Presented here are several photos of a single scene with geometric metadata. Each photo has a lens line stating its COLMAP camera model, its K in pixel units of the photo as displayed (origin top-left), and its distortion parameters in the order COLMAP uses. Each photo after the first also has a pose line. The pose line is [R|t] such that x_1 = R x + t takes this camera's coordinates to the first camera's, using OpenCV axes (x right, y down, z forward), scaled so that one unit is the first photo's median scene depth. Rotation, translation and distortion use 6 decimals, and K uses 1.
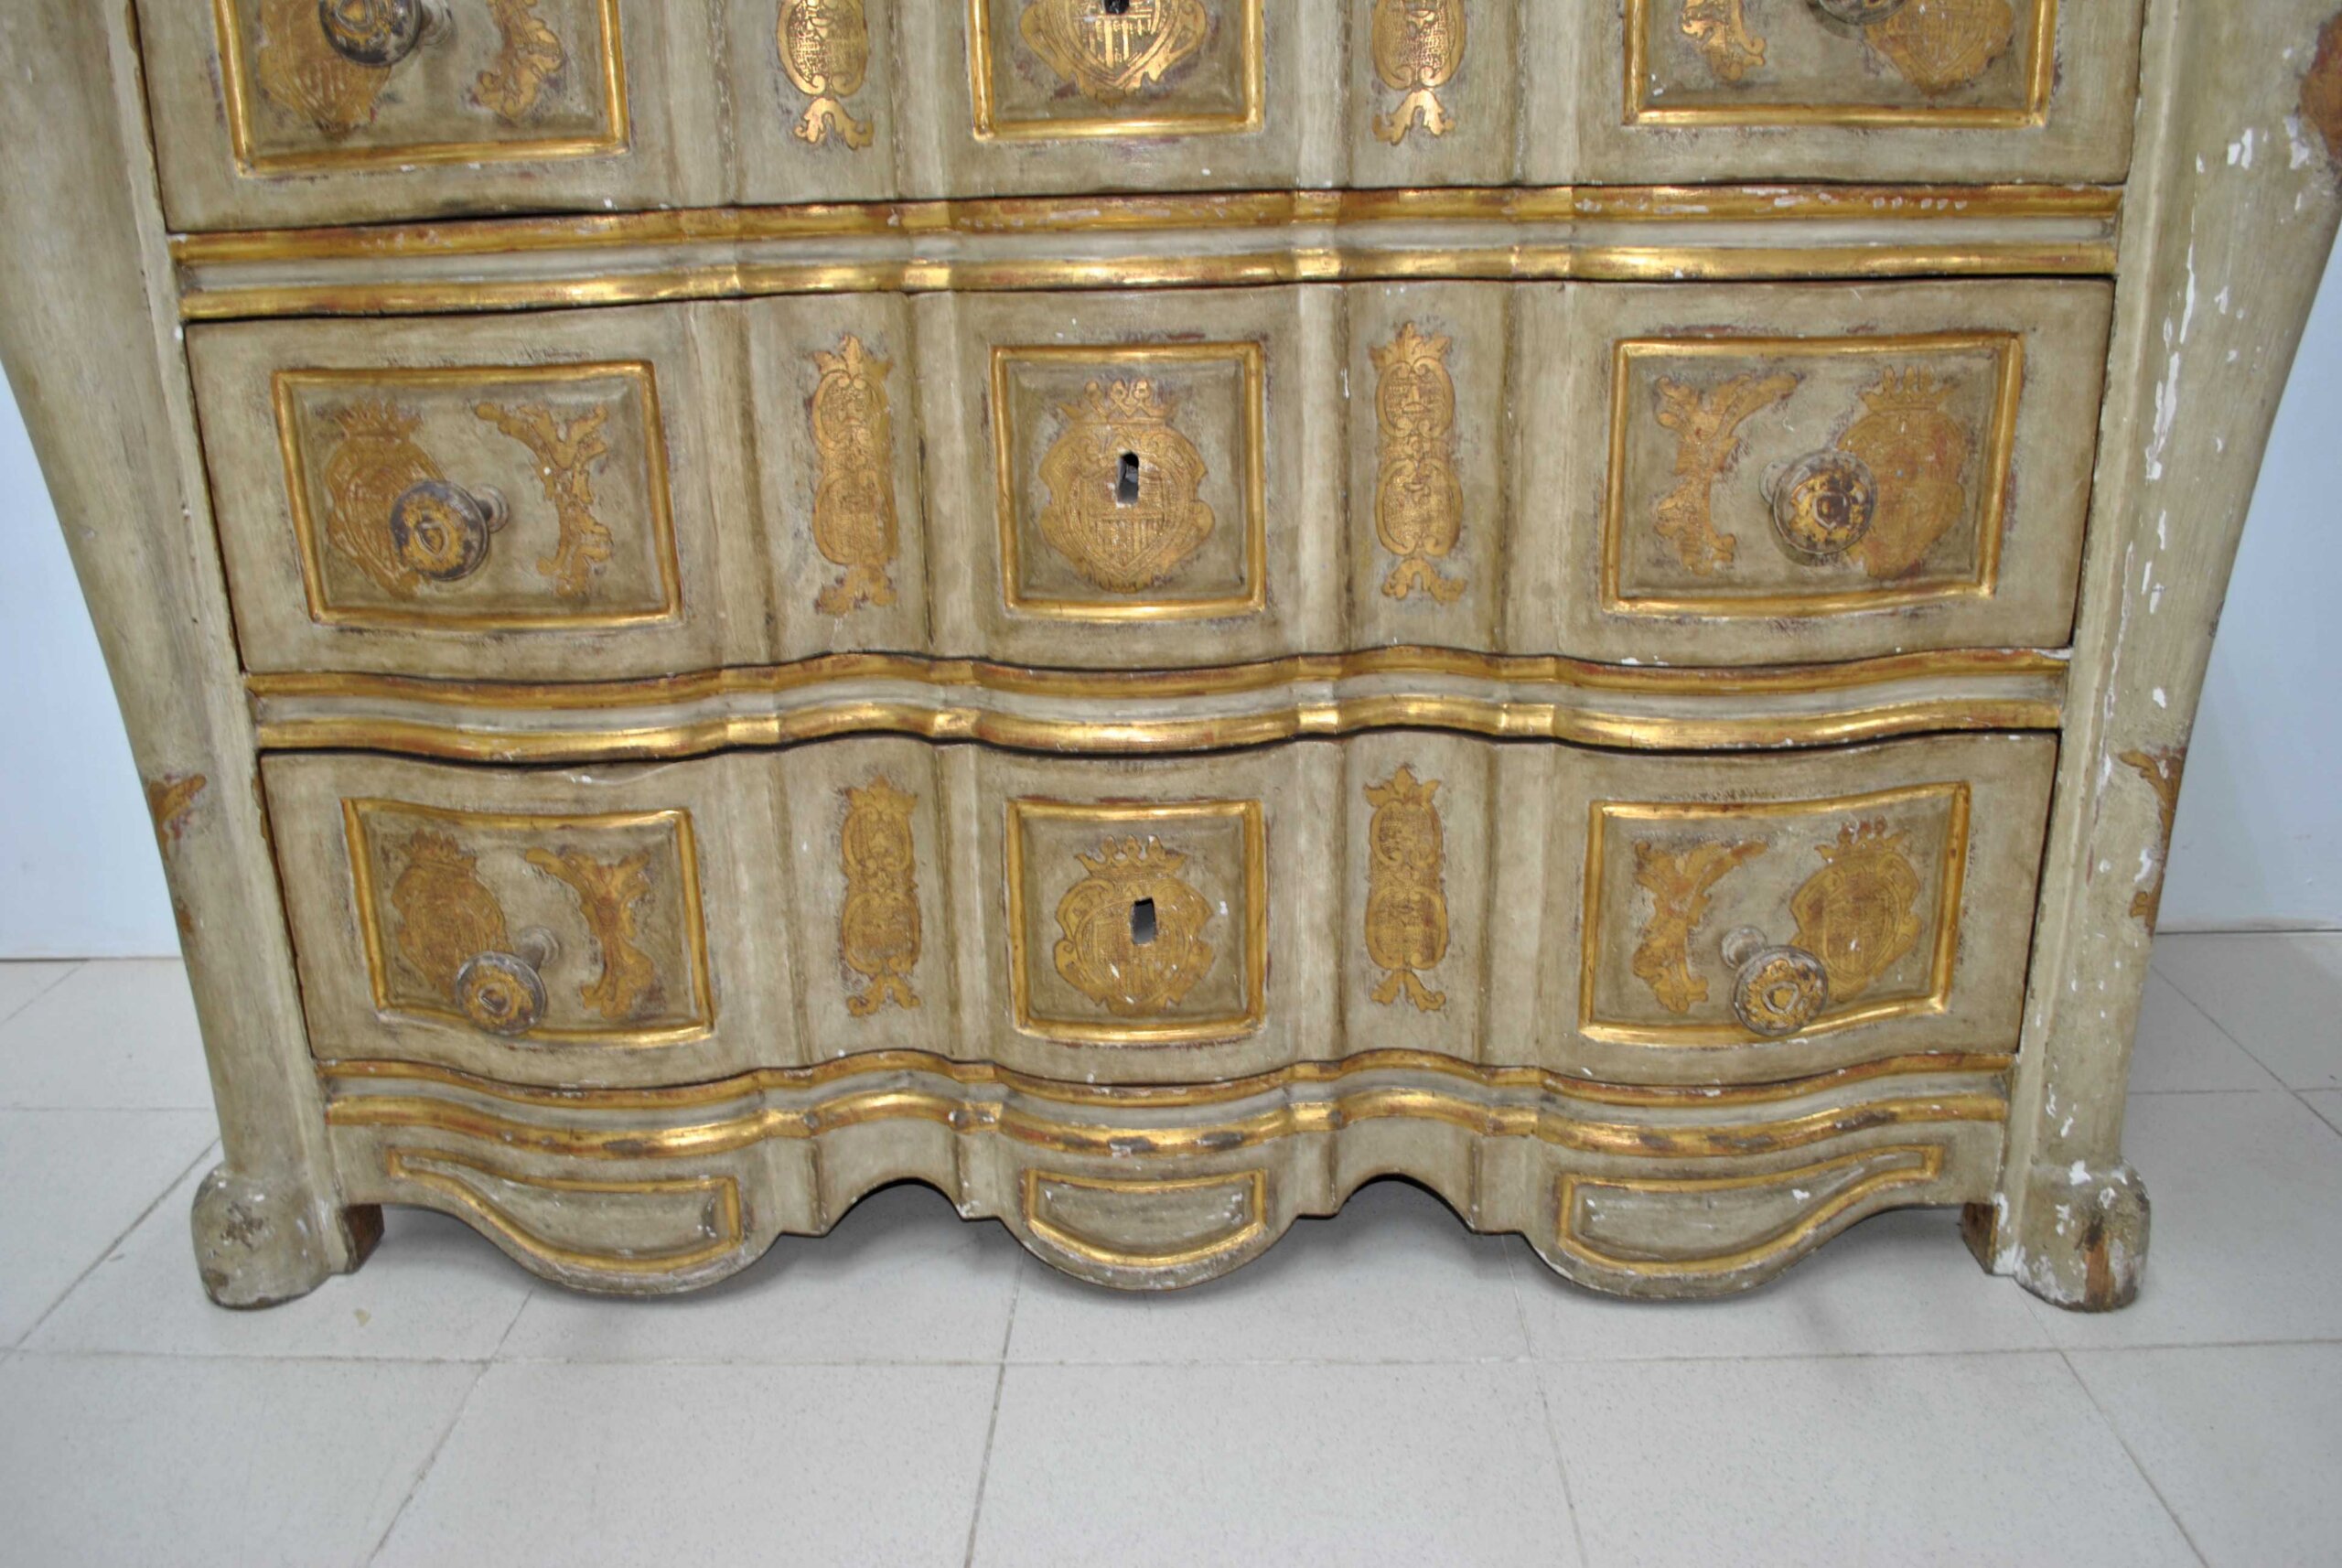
lens RADIAL K [[1834.7, 0, 1165.4], [0, 1834.7, 791.1], [0, 0, 1]] dist [-0.087627, 0.014889]
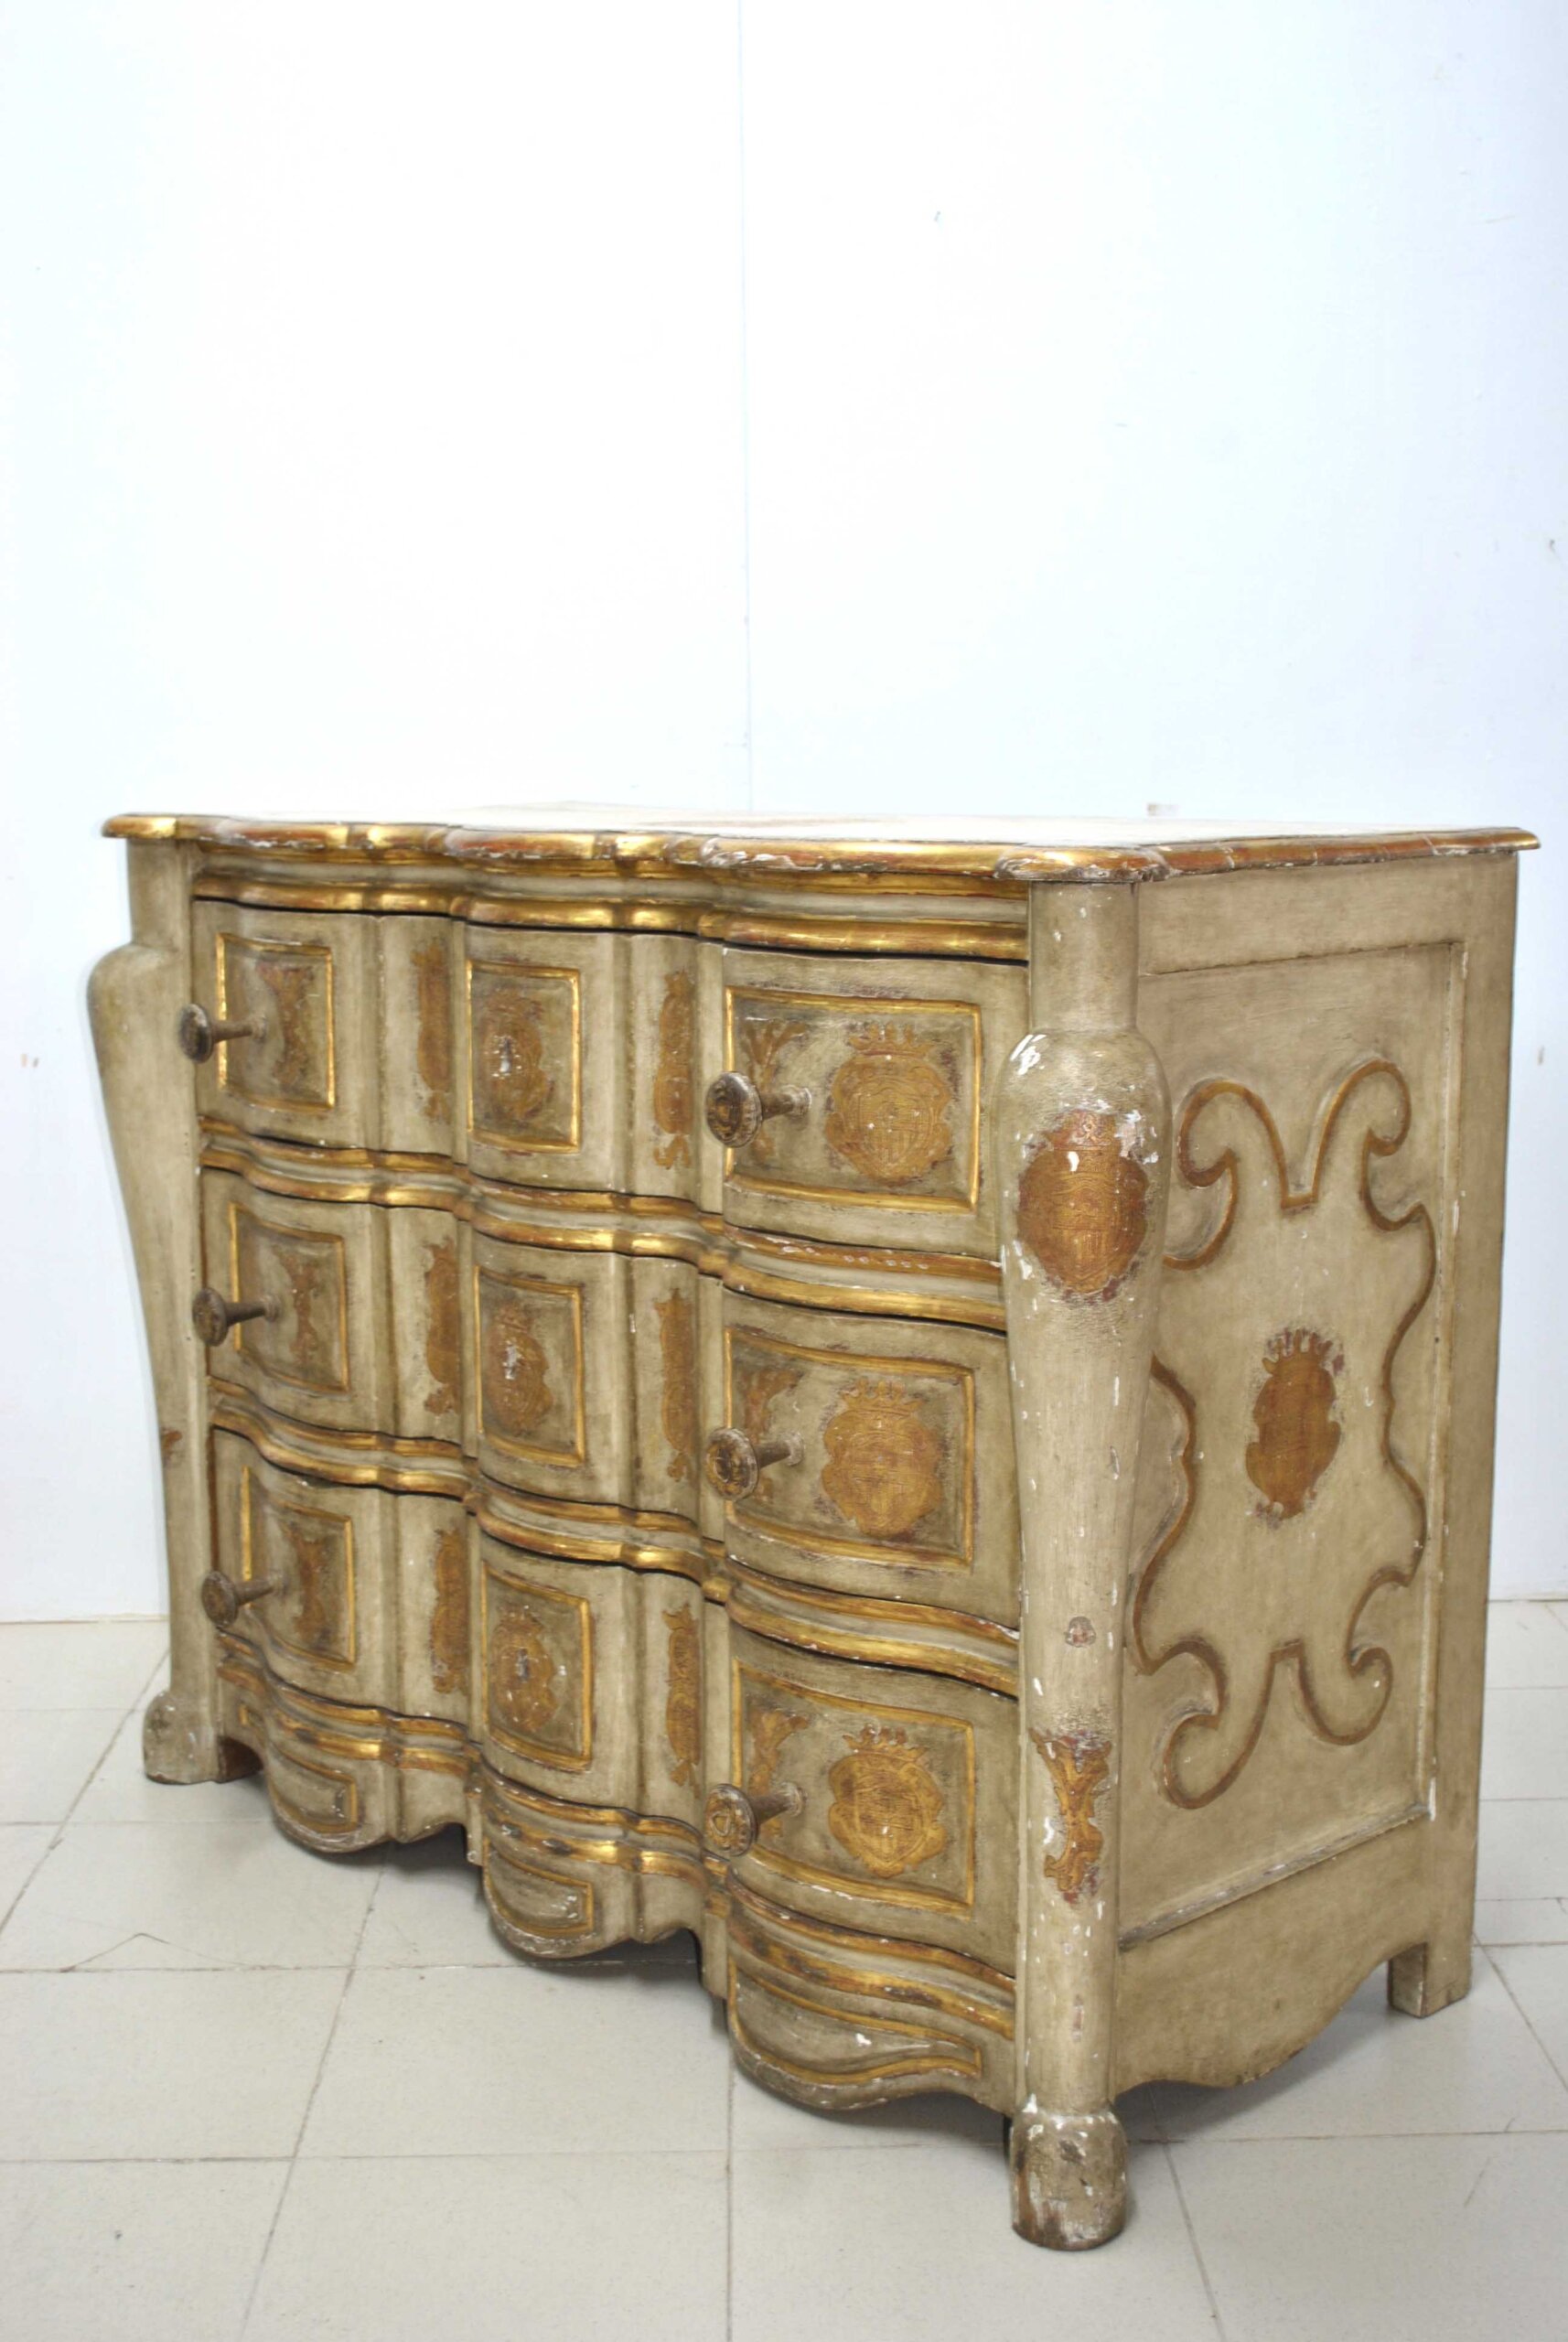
lens RADIAL K [[2795.1, 0, 784.0], [0, 2795.1, 1171.0], [0, 0, 1]] dist [-0.033609, -0.011949]
pose [[0.701177, 0.129803, -0.701072, 1.682849], [-0.236994, 0.969810, -0.057470, -0.236513], [0.672447, 0.206447, 0.710771, -0.506475]]
